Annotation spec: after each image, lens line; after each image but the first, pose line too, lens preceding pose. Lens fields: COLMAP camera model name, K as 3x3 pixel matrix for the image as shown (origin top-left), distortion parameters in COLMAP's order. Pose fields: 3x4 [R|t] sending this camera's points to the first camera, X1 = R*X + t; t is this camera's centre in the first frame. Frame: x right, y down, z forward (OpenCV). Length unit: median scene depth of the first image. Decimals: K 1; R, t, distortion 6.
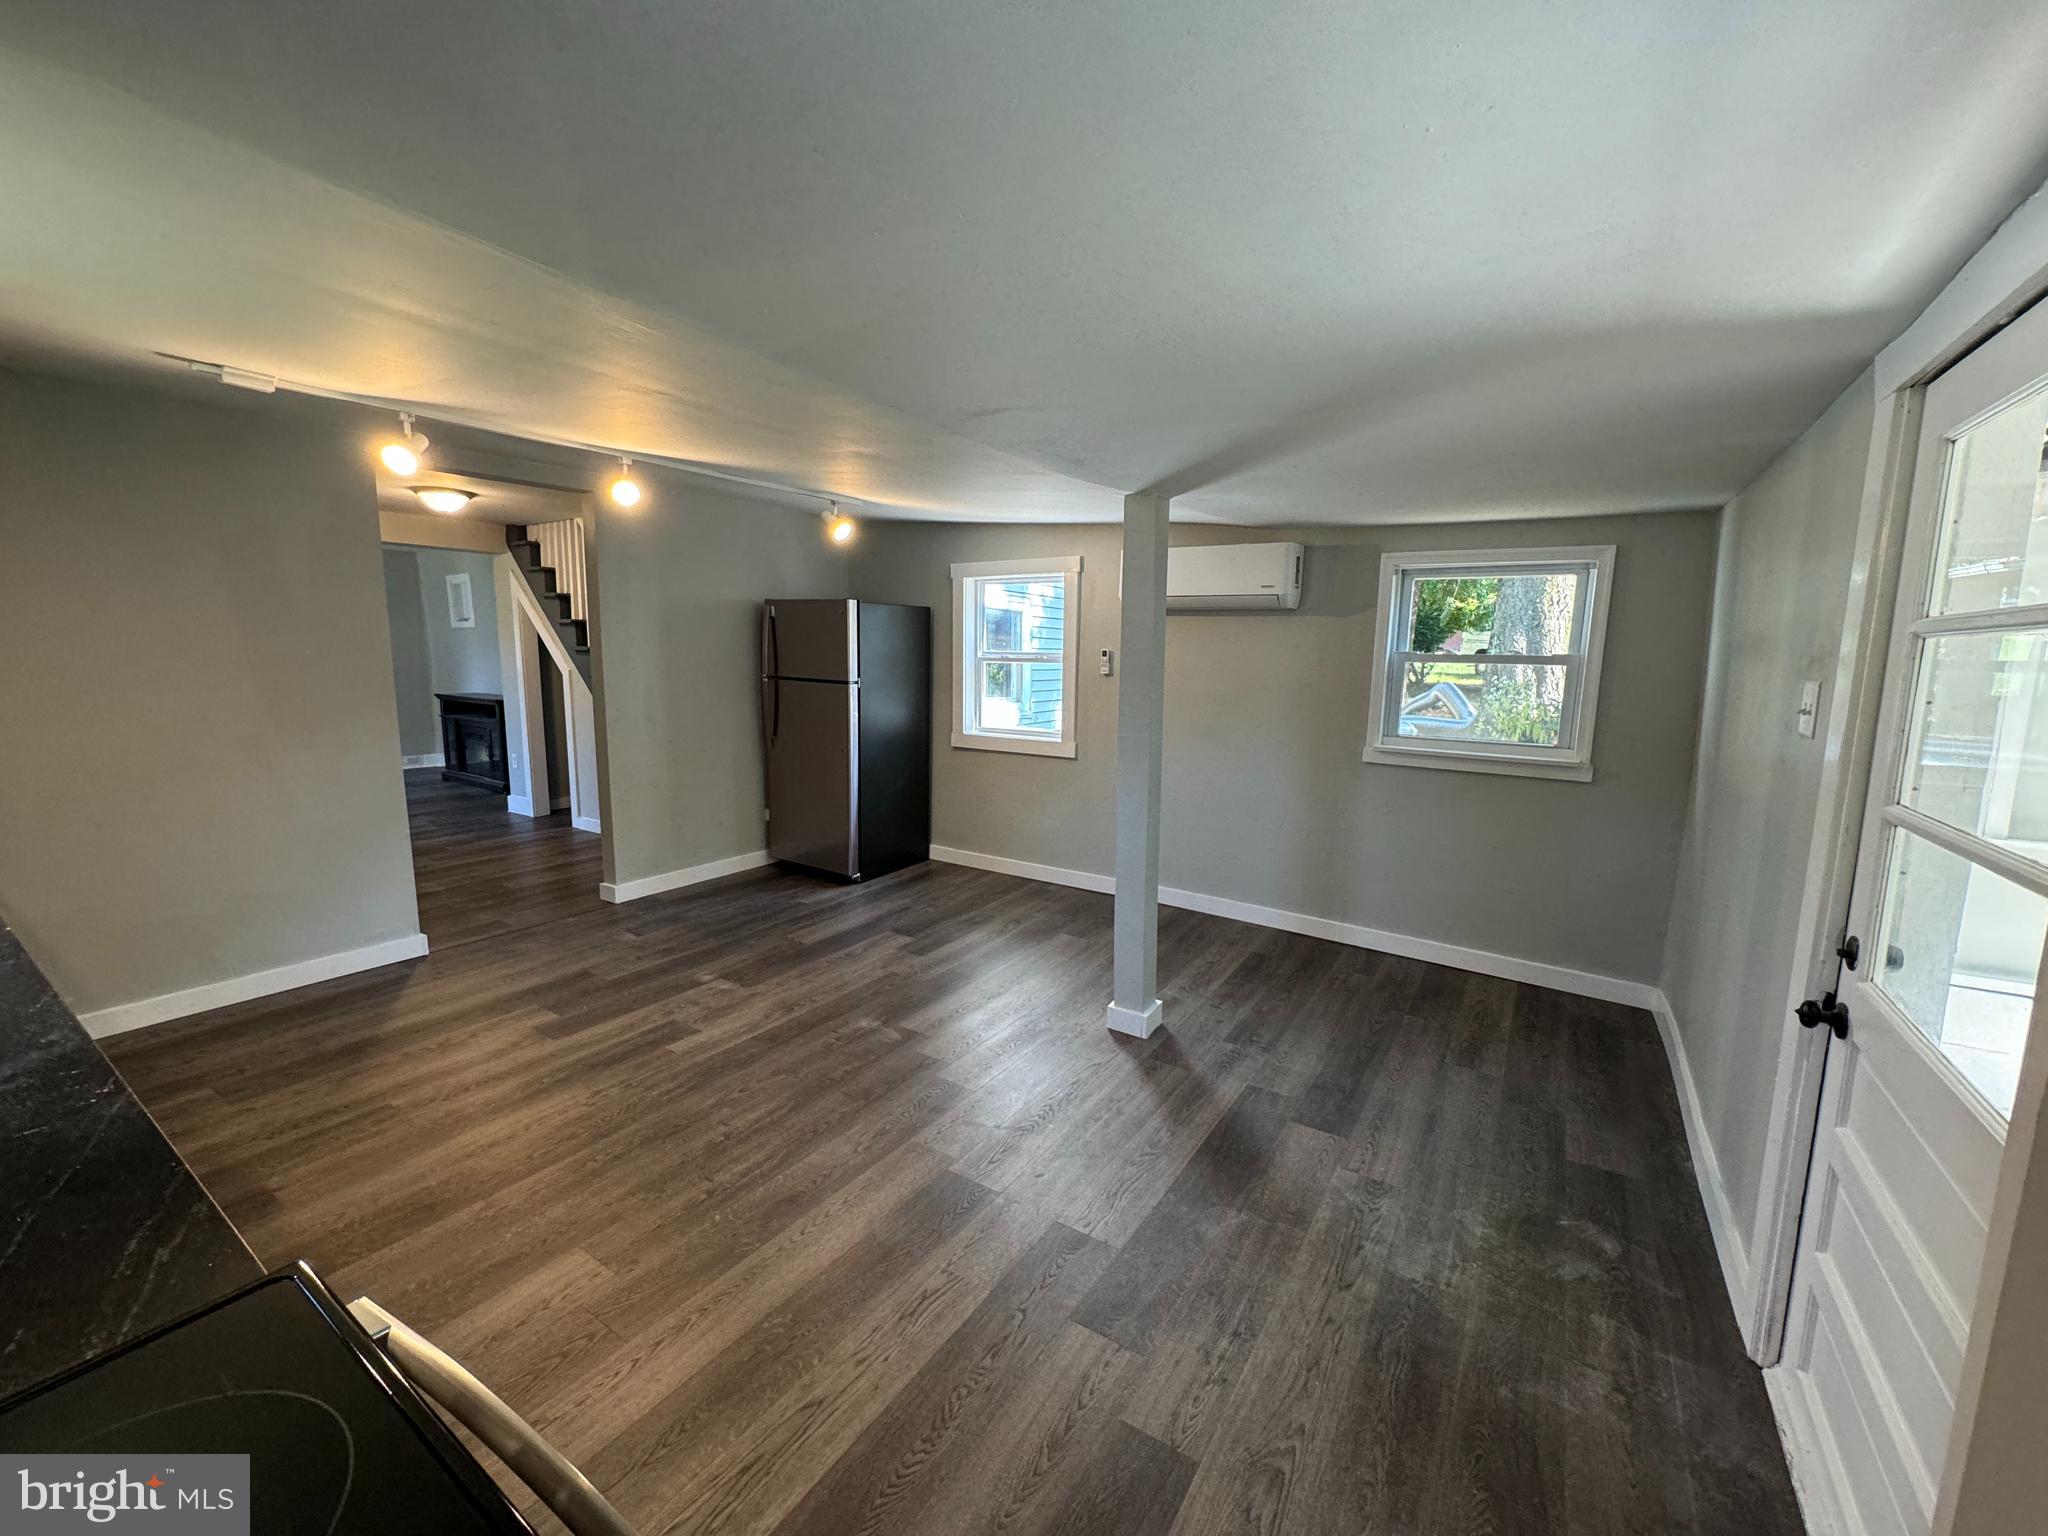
lens RADIAL K [[819.2, 0, 1041.2], [0, 819.2, 770.9], [0, 0, 1]] dist [0.000575, -0.000505]
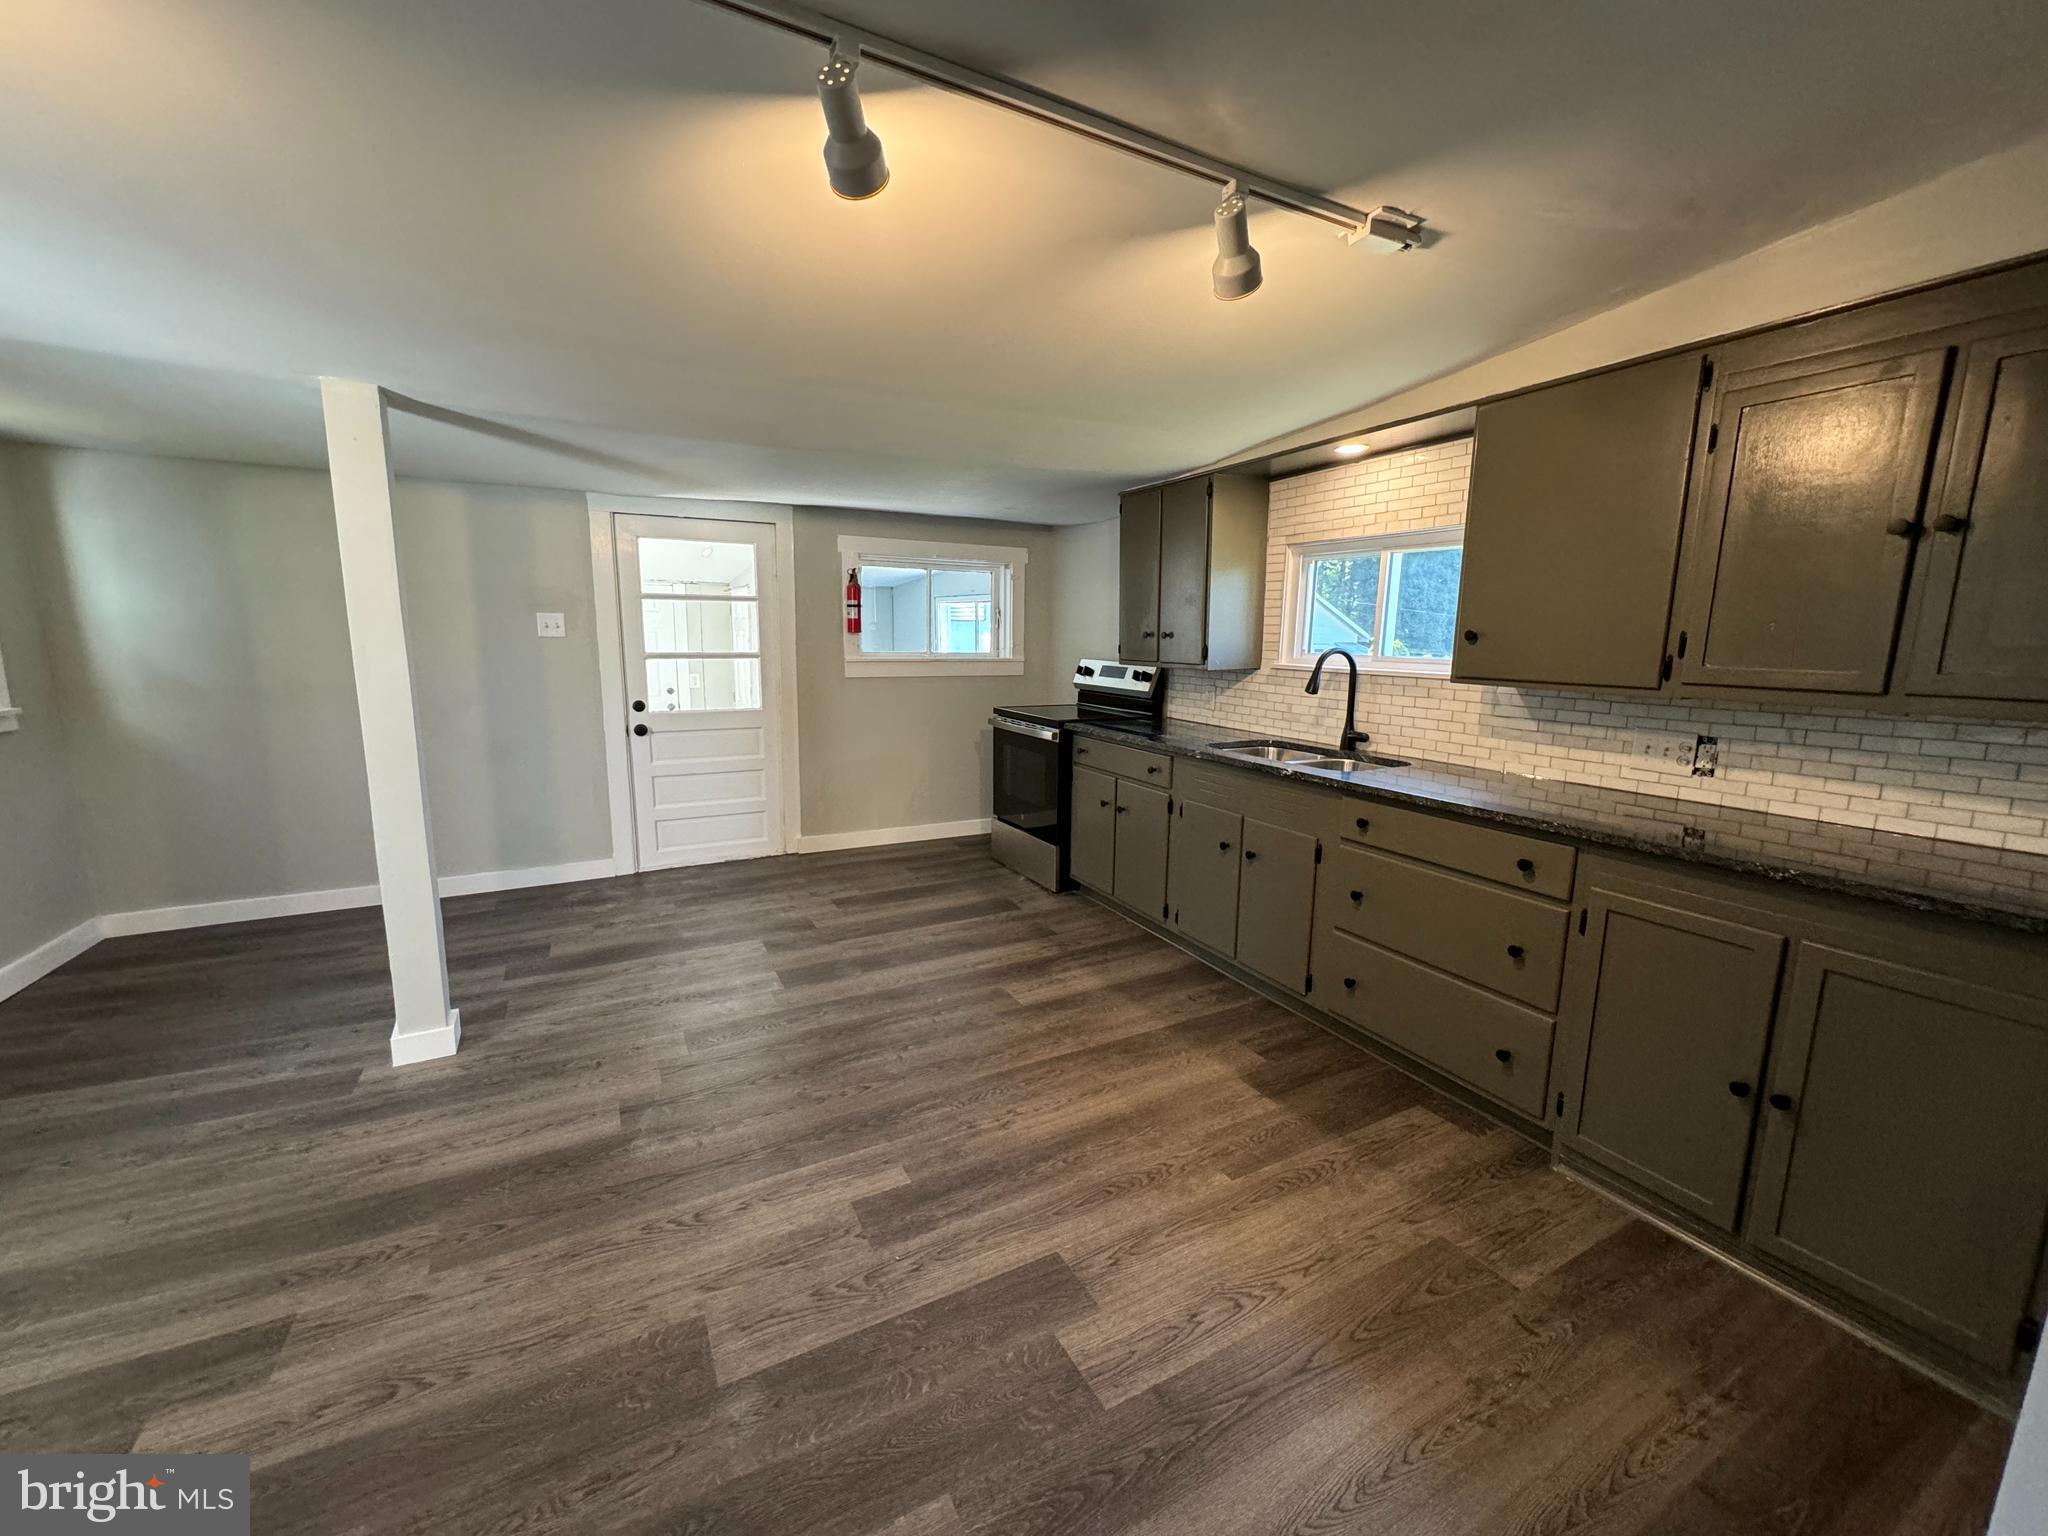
lens RADIAL K [[819.2, 0, 1032.4], [0, 819.2, 763.9], [0, 0, 1]] dist [0.000575, -0.000505]
pose [[-0.877035, -0.104497, 0.468925, -0.828570], [0.040590, 0.956451, 0.289056, -0.185976], [-0.478709, 0.272546, -0.834599, 1.424264]]
